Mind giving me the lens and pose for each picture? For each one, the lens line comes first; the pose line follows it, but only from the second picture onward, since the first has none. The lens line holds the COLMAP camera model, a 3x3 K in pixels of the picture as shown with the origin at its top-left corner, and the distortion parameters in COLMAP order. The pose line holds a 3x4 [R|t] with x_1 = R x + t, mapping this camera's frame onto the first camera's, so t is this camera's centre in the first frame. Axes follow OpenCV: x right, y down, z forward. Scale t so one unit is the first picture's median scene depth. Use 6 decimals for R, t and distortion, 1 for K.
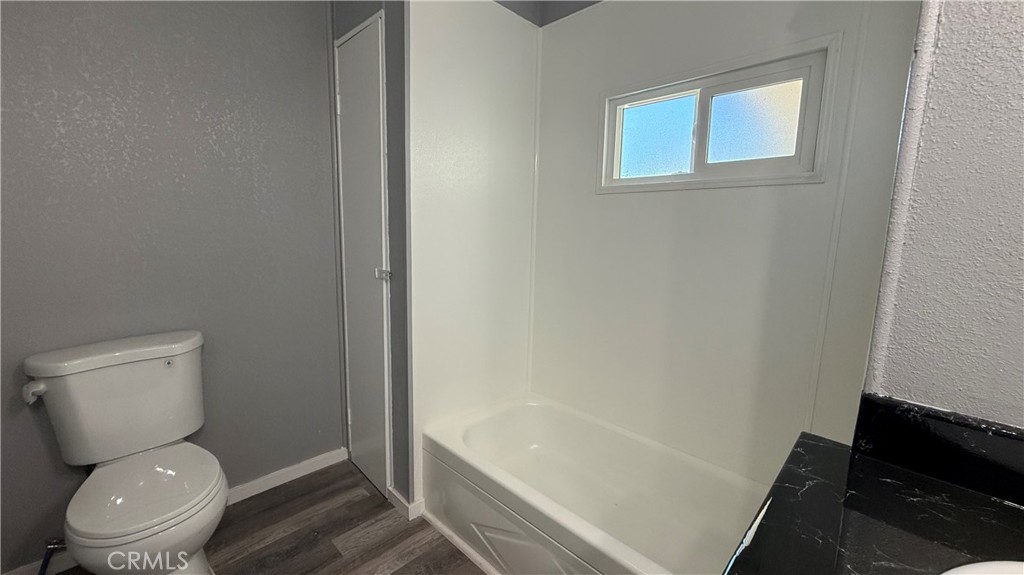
lens RADIAL K [[409.0, 0, 511.9], [0, 409.0, 282.7], [0, 0, 1]] dist [0.000772, 0.000638]
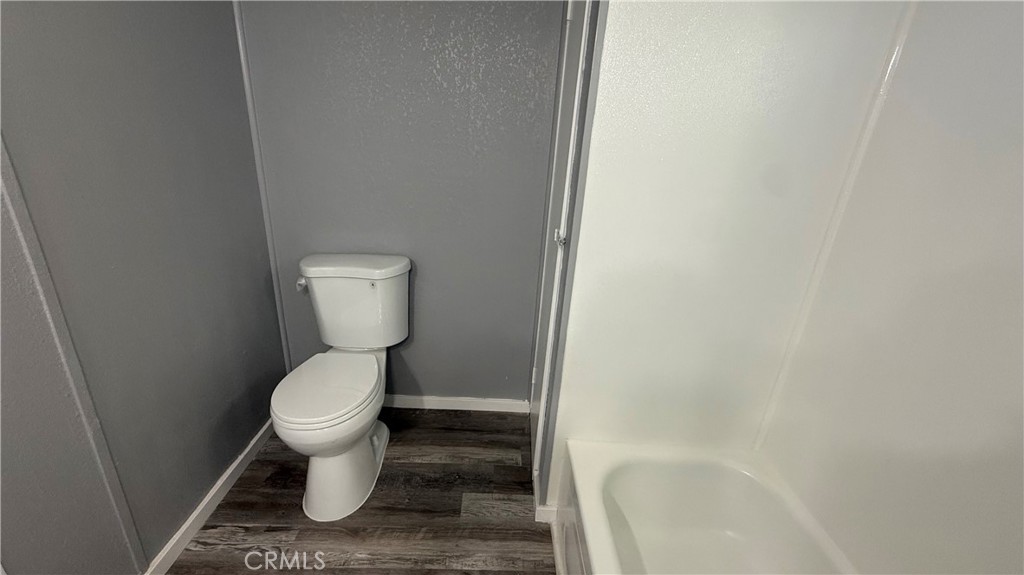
lens RADIAL K [[409.0, 0, 508.7], [0, 409.0, 285.7], [0, 0, 1]] dist [0.000772, 0.000638]
pose [[0.711577, 0.260167, -0.652664, 0.157774], [-0.141336, 0.962932, 0.229753, -0.102921], [0.688245, -0.071242, 0.721971, 0.382878]]
